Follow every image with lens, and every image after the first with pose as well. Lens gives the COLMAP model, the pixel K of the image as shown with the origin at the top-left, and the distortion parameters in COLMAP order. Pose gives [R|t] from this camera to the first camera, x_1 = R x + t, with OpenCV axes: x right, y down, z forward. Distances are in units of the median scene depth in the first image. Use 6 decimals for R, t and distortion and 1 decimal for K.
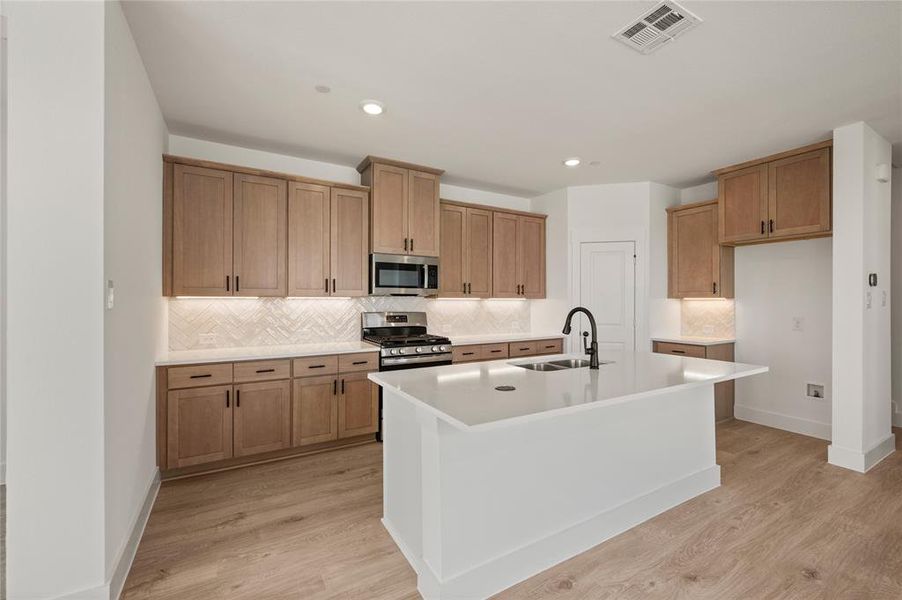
lens RADIAL K [[376.2, 0, 451.0], [0, 376.2, 300.0], [0, 0, 1]] dist [-0.000117, 0.000357]
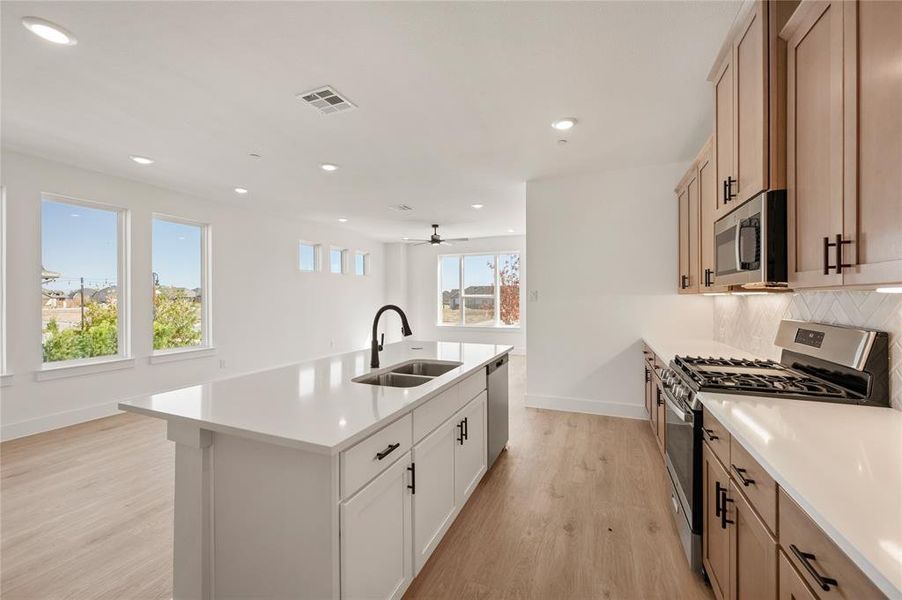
lens RADIAL K [[358.9, 0, 451.0], [0, 358.9, 300.0], [0, 0, 1]] dist [0.000017, -0.000009]
pose [[-0.798639, 0.005436, -0.601786, 0.539256], [0.003691, 0.999985, 0.004134, 0.002294], [0.601800, 0.001080, -0.798646, 1.268975]]
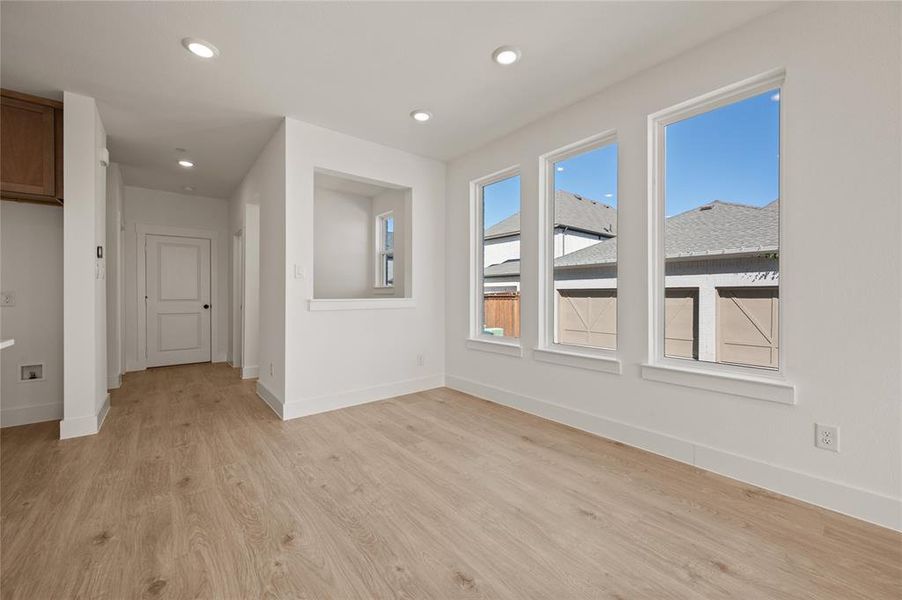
lens RADIAL K [[358.9, 0, 451.0], [0, 358.9, 300.0], [0, 0, 1]] dist [0.000017, -0.000009]
pose [[-0.160277, -0.005599, 0.987056, -0.041250], [0.001685, 0.999981, 0.005945, 0.062677], [-0.987071, 0.002616, -0.160265, 0.140607]]
